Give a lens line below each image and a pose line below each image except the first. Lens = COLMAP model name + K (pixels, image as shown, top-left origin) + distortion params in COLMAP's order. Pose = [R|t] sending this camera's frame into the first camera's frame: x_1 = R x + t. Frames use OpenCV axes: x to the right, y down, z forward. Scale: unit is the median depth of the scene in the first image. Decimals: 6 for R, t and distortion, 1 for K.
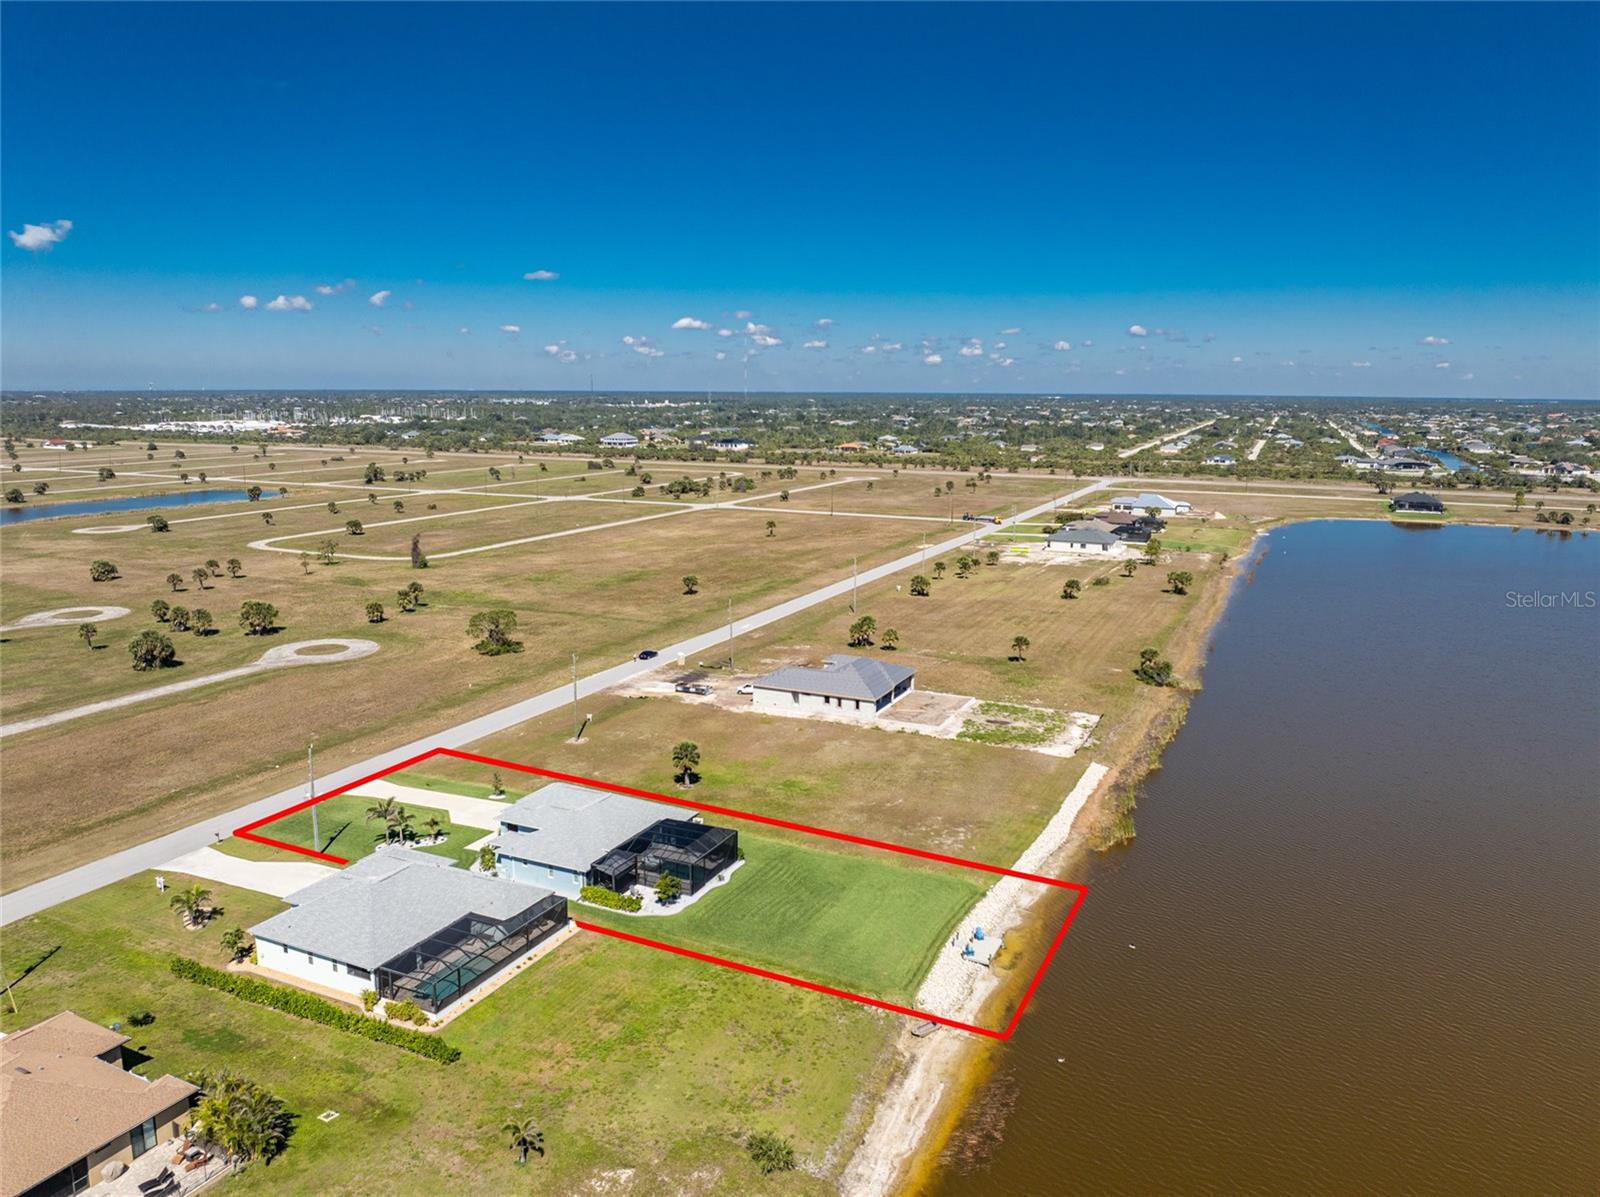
lens RADIAL K [[1131.2, 0, 800.0], [0, 1131.2, 598.5], [0, 0, 1]] dist [-0.036366, -0.003841]
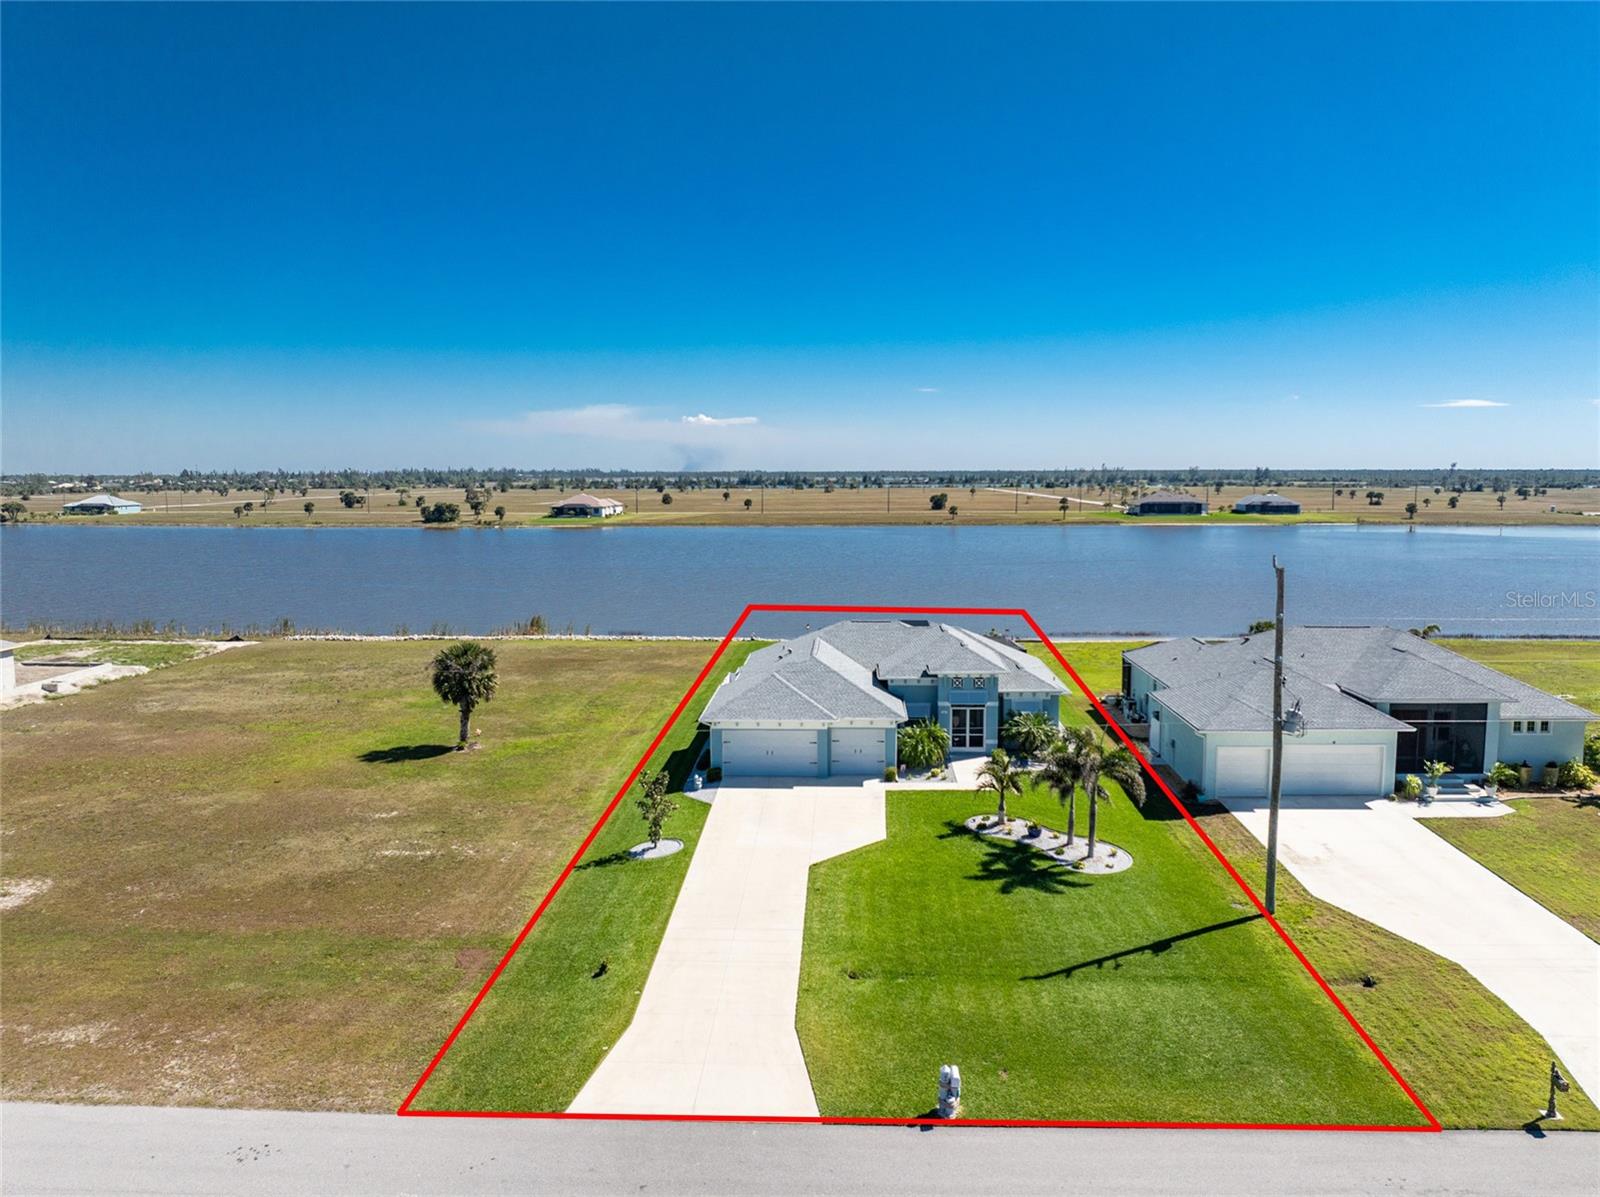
lens RADIAL K [[1131.2, 0, 800.0], [0, 1131.2, 598.5], [0, 0, 1]] dist [-0.036366, -0.003841]
pose [[-0.385206, -0.099195, 0.917484, -0.490221], [0.167342, 0.970215, 0.175155, 0.045525], [-0.907531, 0.221004, -0.357133, 0.898485]]
